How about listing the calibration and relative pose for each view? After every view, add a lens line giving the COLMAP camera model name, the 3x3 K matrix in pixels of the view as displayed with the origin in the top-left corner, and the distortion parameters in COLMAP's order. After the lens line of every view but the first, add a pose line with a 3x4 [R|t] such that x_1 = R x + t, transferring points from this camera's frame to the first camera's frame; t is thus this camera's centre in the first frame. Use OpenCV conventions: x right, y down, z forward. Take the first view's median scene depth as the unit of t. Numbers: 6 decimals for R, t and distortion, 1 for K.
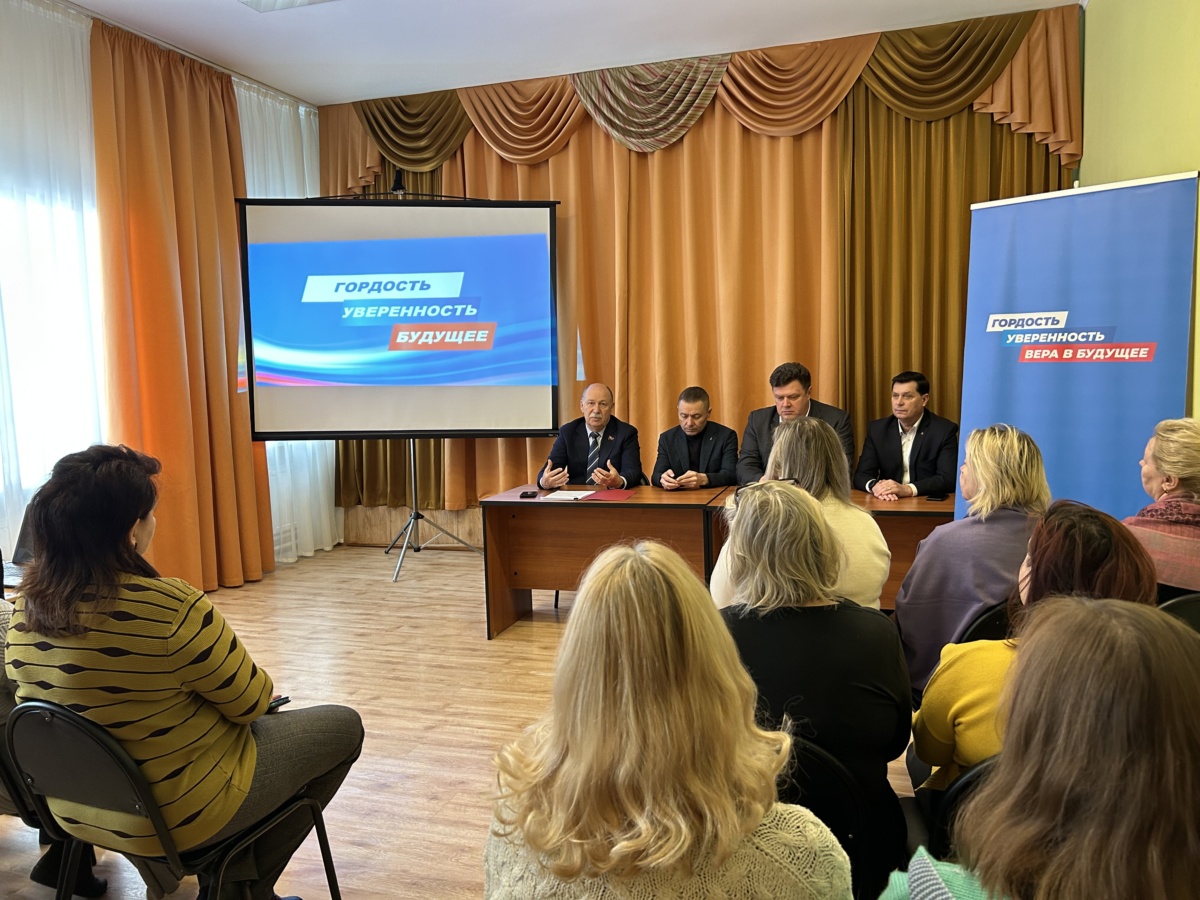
lens RADIAL K [[907.3, 0, 604.2], [0, 907.3, 440.9], [0, 0, 1]] dist [0.047470, -0.058283]
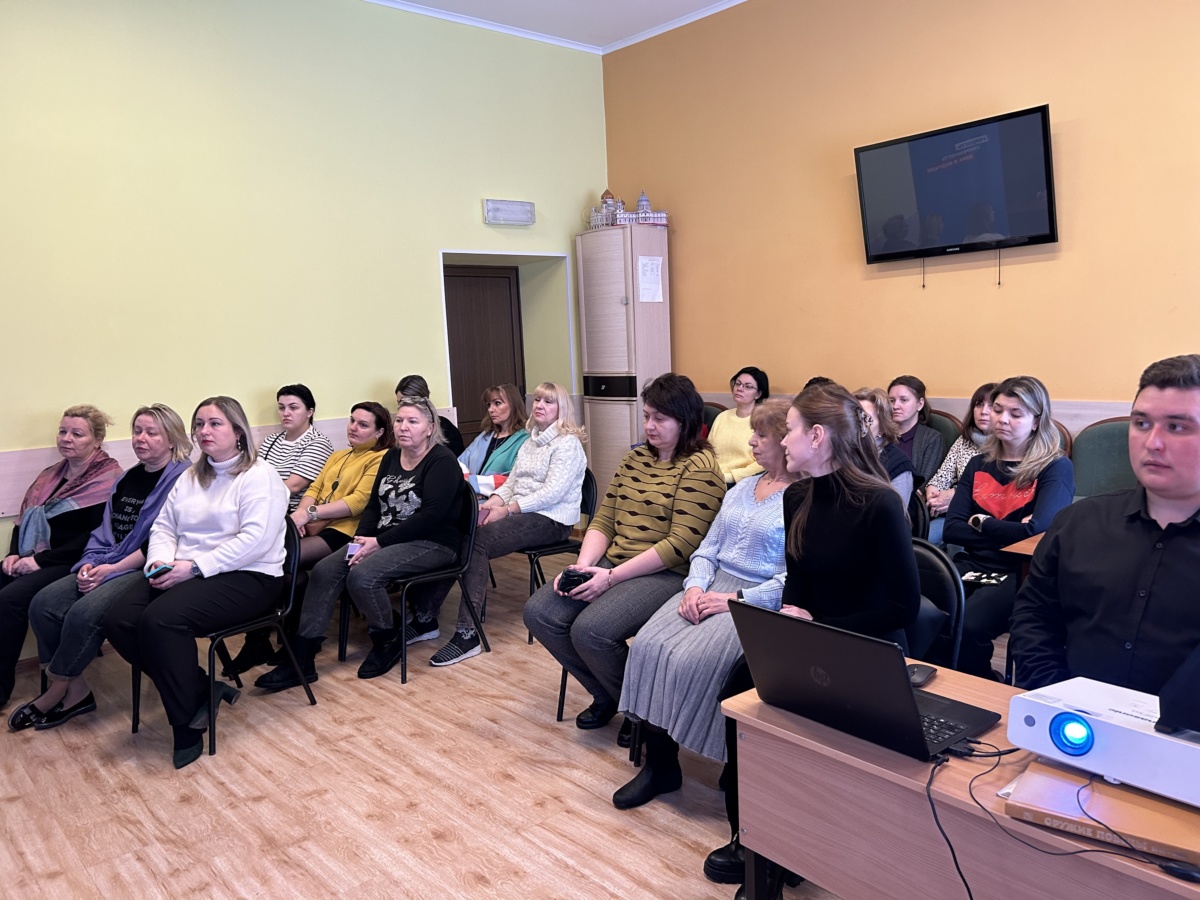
lens RADIAL K [[907.3, 0, 608.7], [0, 907.3, 447.9], [0, 0, 1]] dist [0.047470, -0.058283]
pose [[-0.865864, -0.002120, 0.500275, -0.449668], [0.104591, 0.977126, 0.185166, -0.071558], [-0.489224, 0.212653, -0.845836, 0.868952]]
